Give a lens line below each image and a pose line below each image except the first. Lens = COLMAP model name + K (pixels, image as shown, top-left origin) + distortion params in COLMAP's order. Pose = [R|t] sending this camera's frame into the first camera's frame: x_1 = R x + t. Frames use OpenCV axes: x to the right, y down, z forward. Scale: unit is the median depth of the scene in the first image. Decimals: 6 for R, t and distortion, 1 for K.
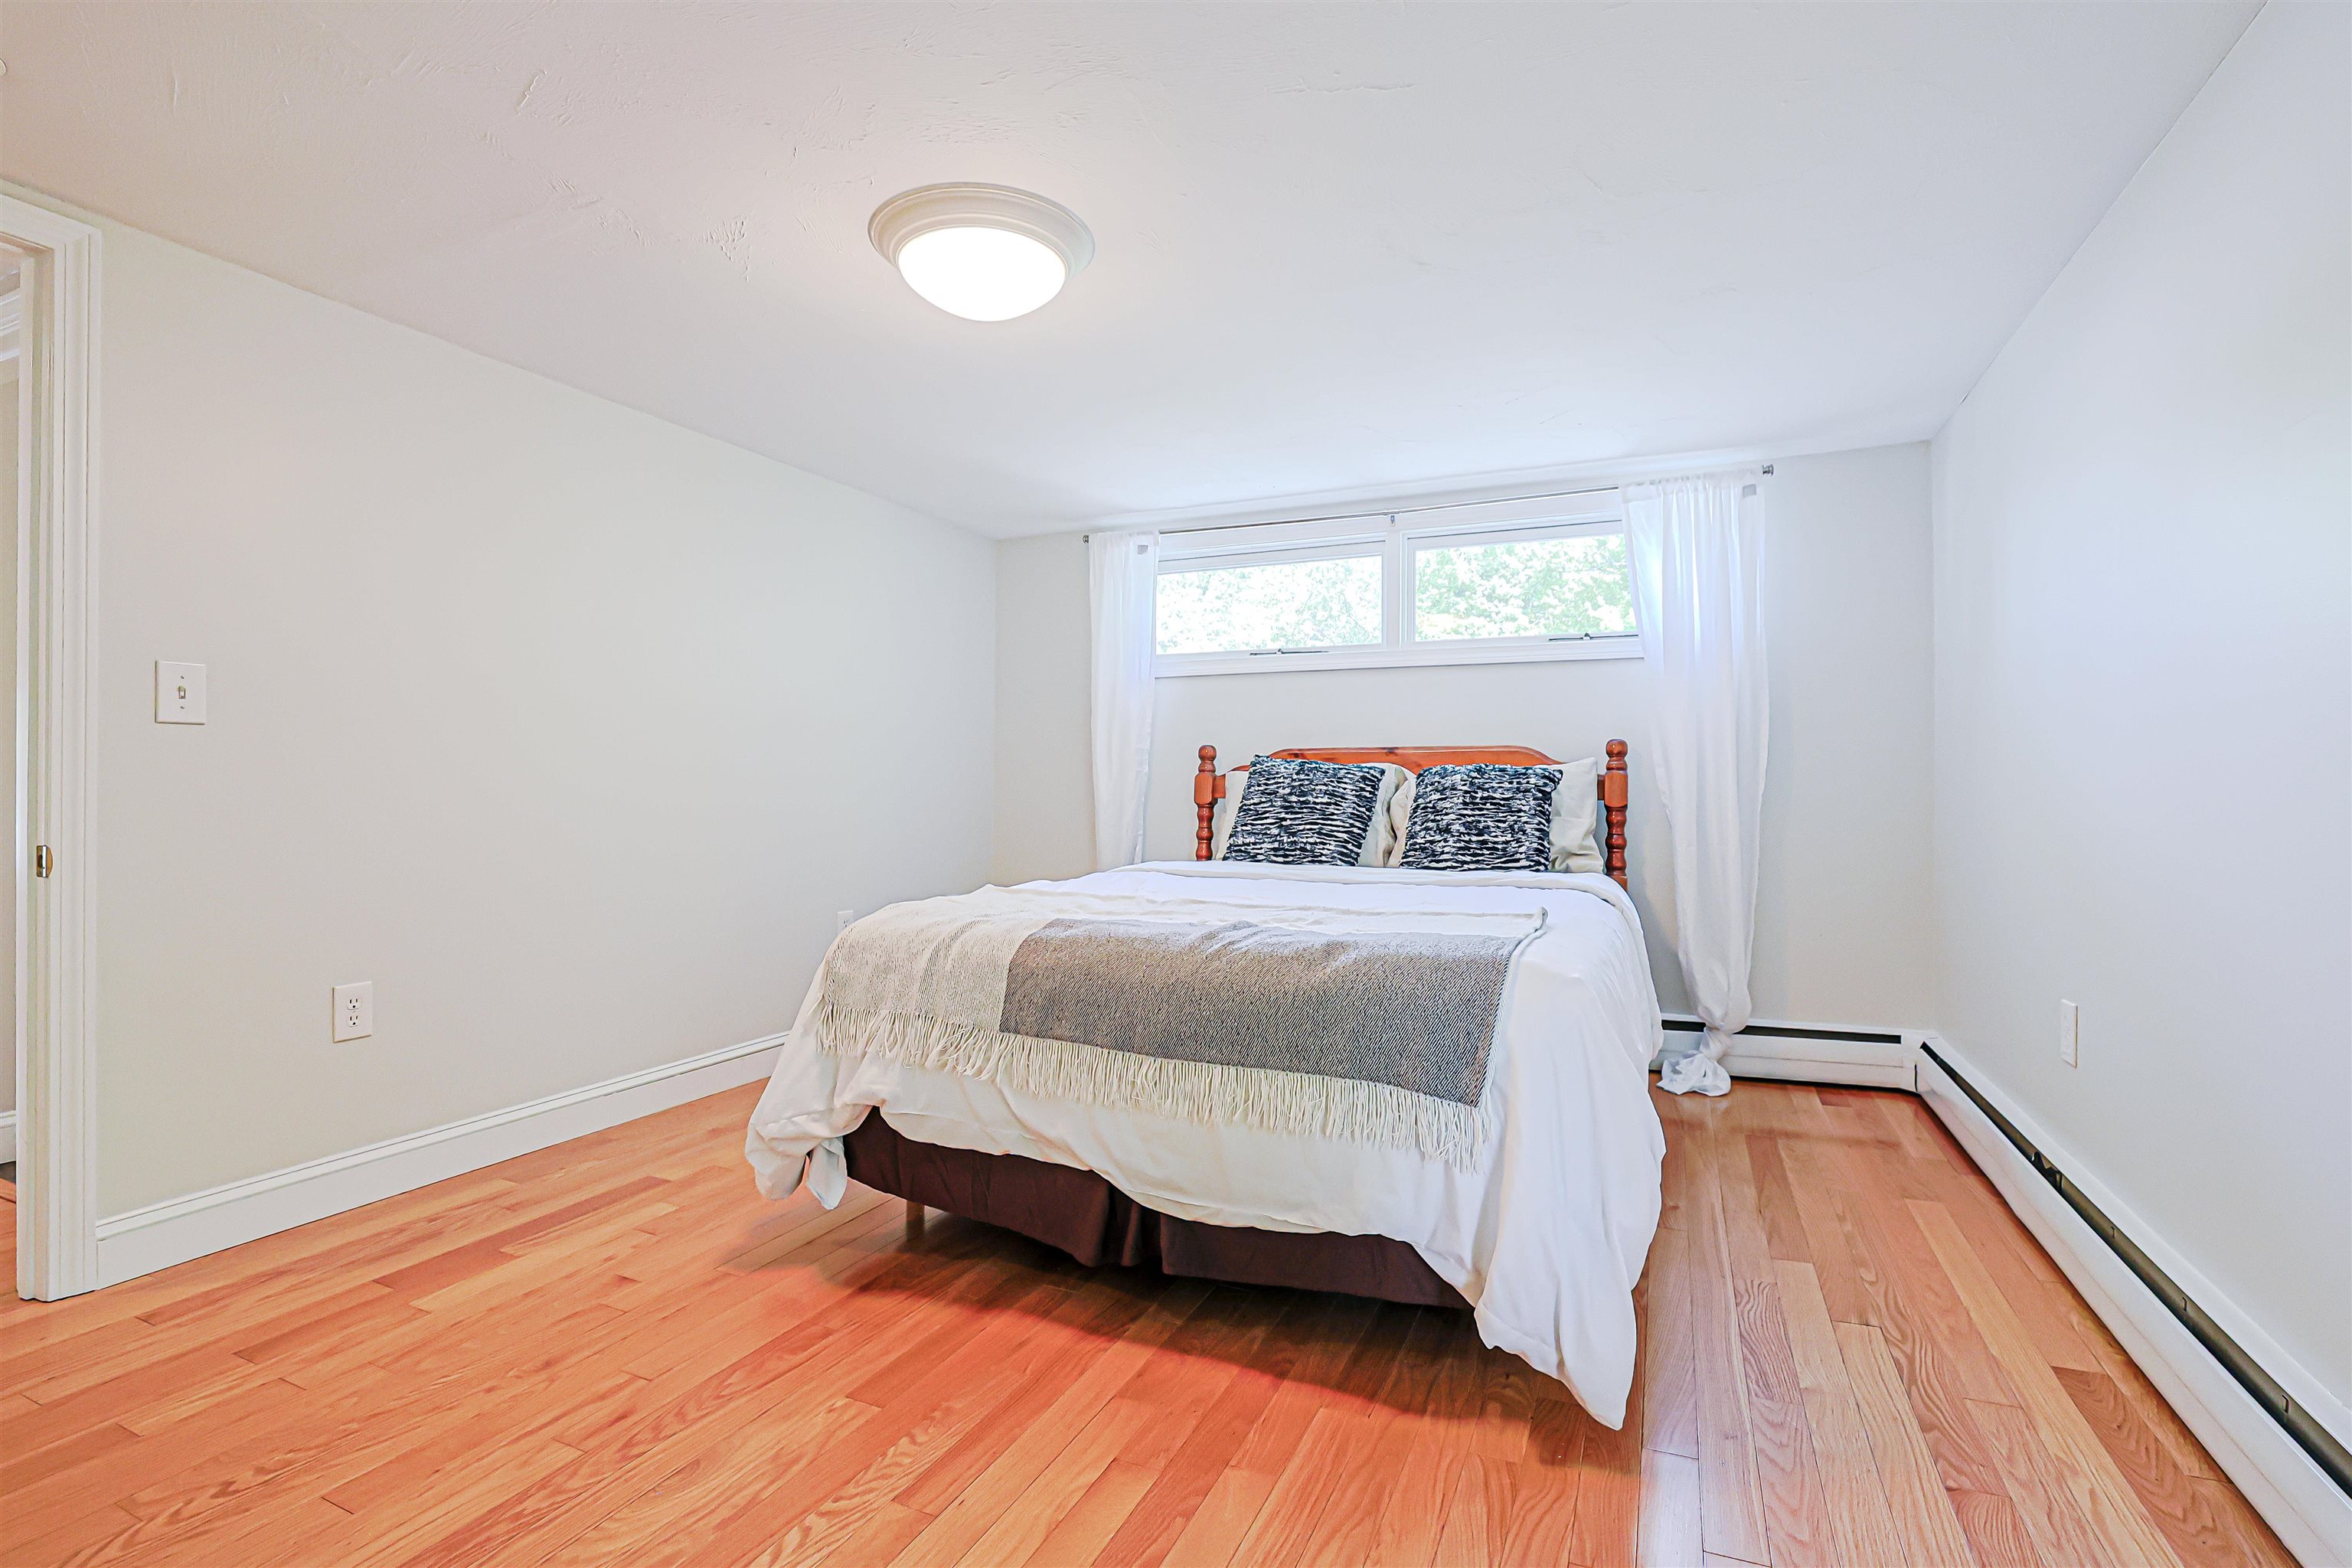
lens RADIAL K [[1104.9, 0, 1175.7], [0, 1104.9, 793.7], [0, 0, 1]] dist [-0.070157, 0.033784]
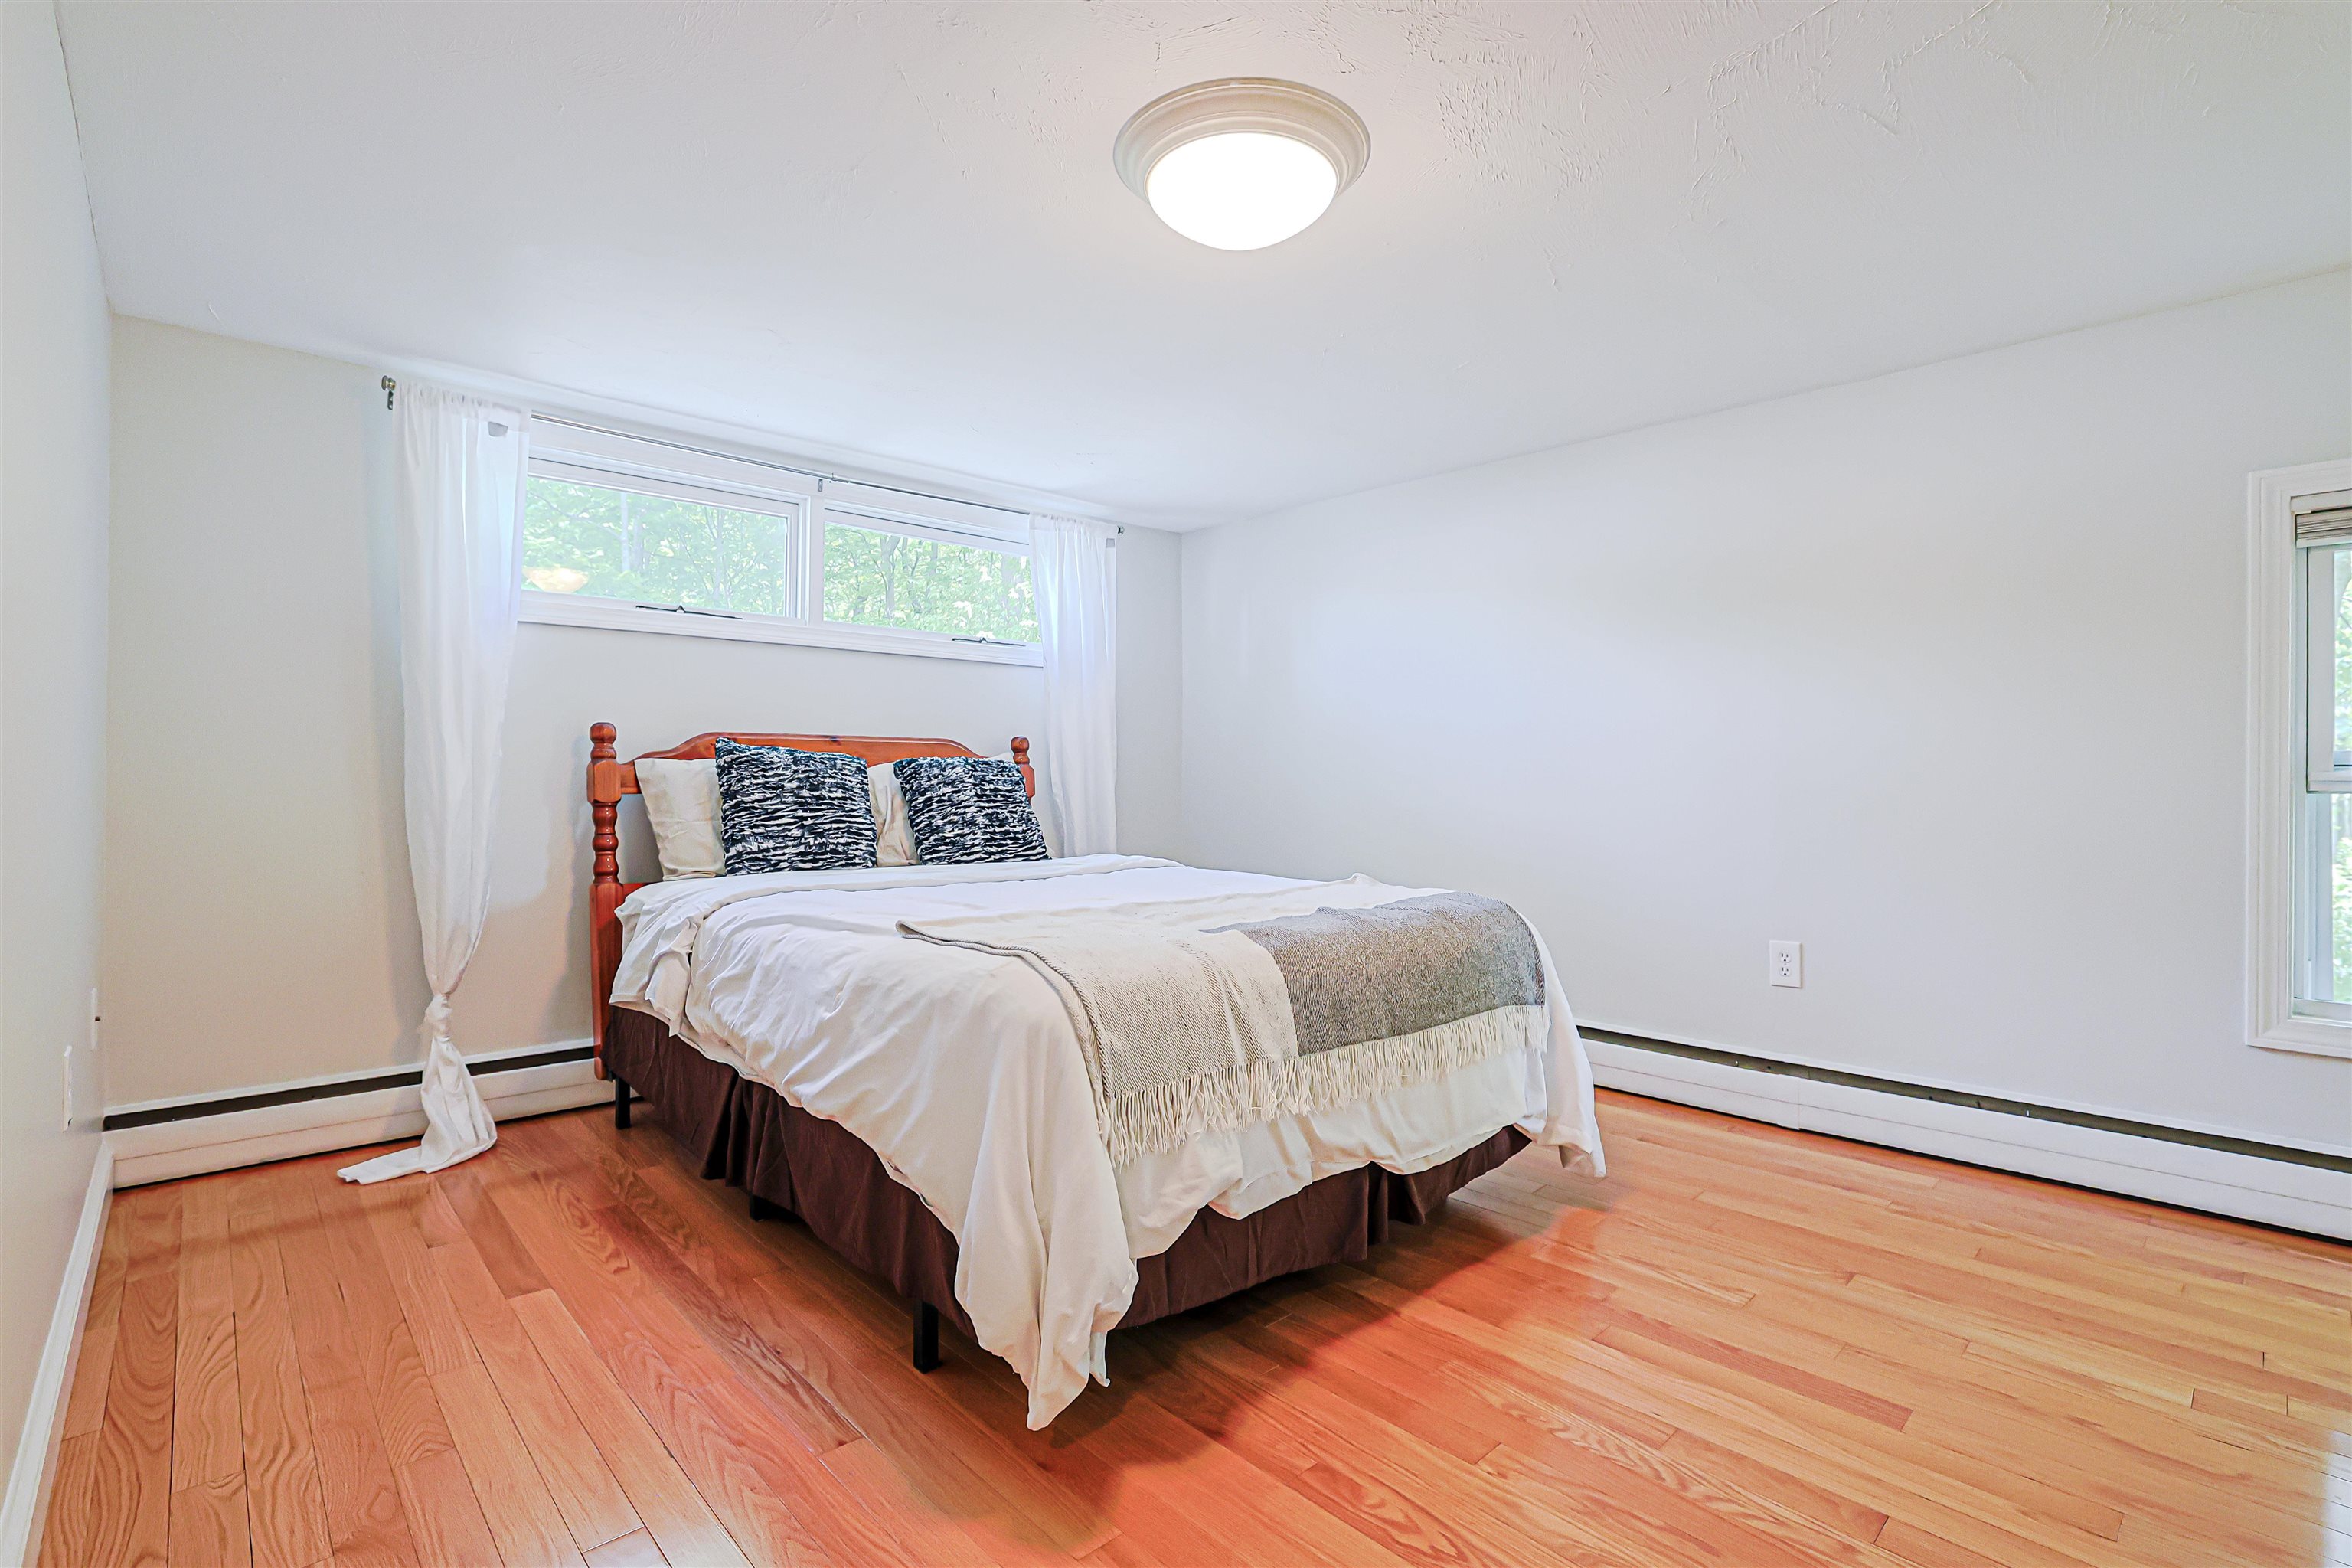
lens RADIAL K [[1104.9, 0, 1175.7], [0, 1104.9, 793.7], [0, 0, 1]] dist [-0.070157, 0.033784]
pose [[0.365721, -0.014391, 0.930613, -0.614940], [0.001372, 0.999888, 0.014923, -0.008085], [-0.930724, -0.004181, 0.365699, 0.453487]]
